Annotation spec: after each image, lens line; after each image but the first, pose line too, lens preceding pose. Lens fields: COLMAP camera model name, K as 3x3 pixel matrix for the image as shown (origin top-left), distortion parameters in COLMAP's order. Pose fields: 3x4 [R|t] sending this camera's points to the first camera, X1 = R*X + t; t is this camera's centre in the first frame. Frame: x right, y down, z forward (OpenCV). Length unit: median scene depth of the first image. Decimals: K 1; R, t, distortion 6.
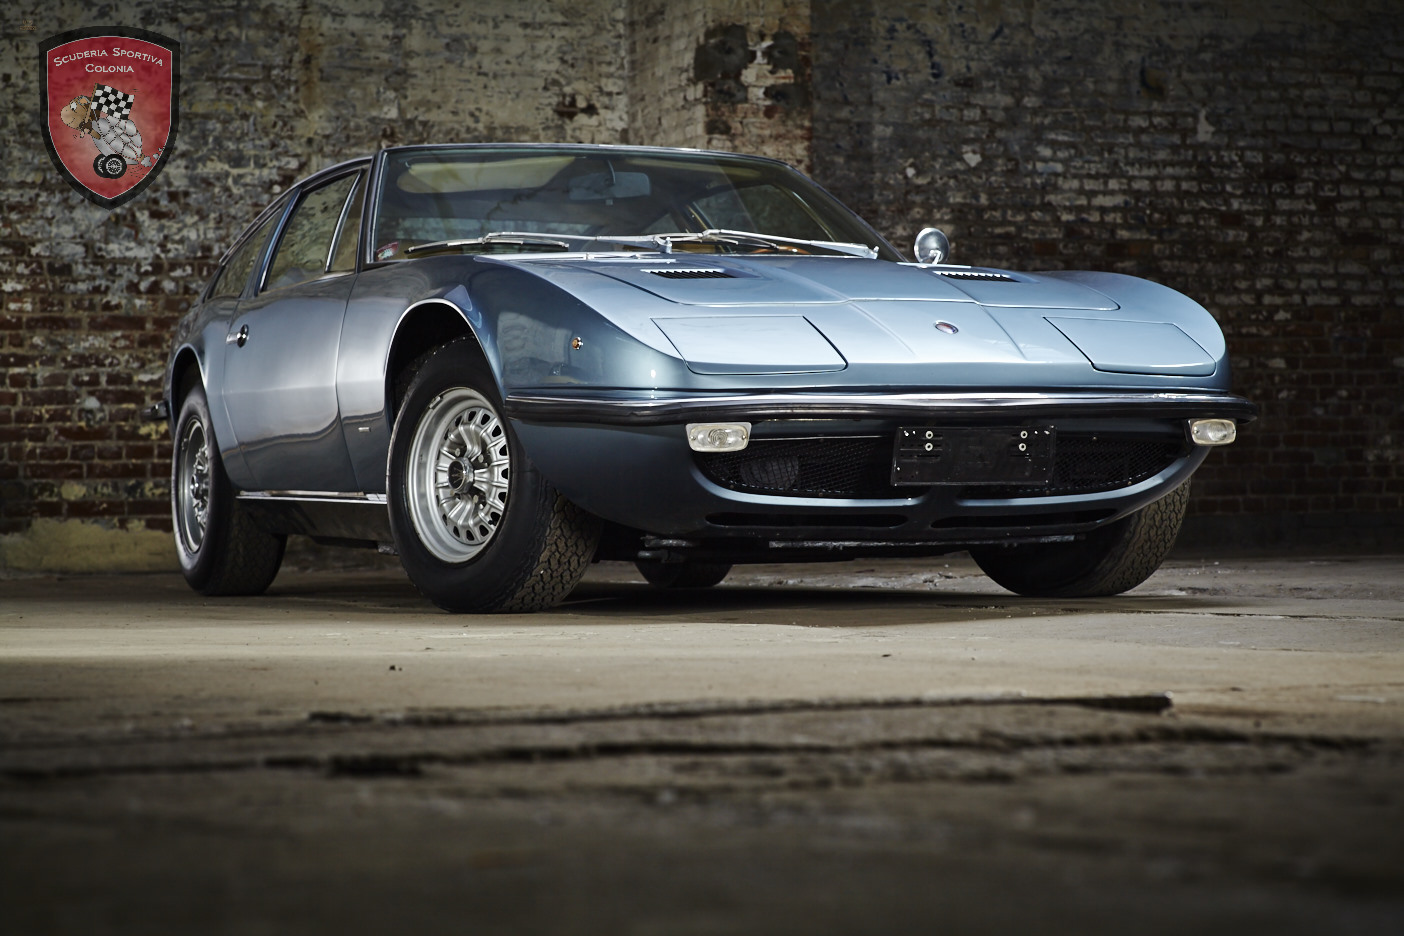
lens RADIAL K [[3457.4, 0, 703.1], [0, 3457.4, 463.4], [0, 0, 1]] dist [0.073533, 0.000000]
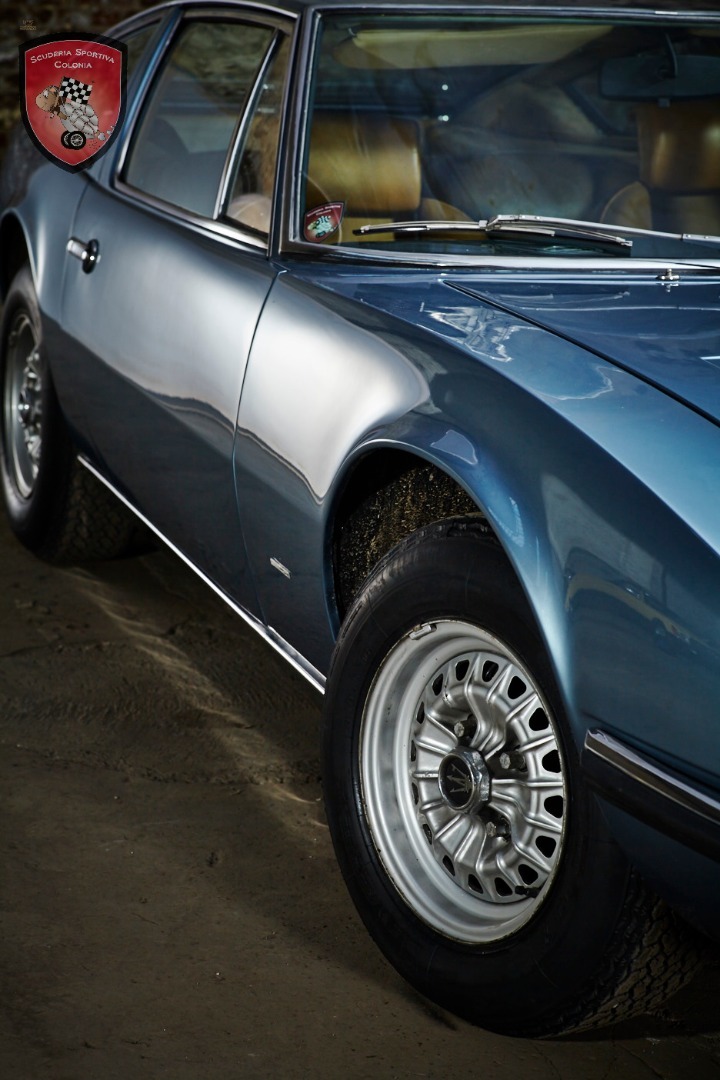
lens RADIAL K [[2659.5, 0, 358.2], [0, 2659.5, 541.9], [0, 0, 1]] dist [0.073533, 0.000000]
pose [[0.998000, 0.052498, -0.035211, -0.073425], [-0.043054, 0.972366, 0.229458, -0.127174], [0.046285, -0.227484, 0.972681, 0.596531]]
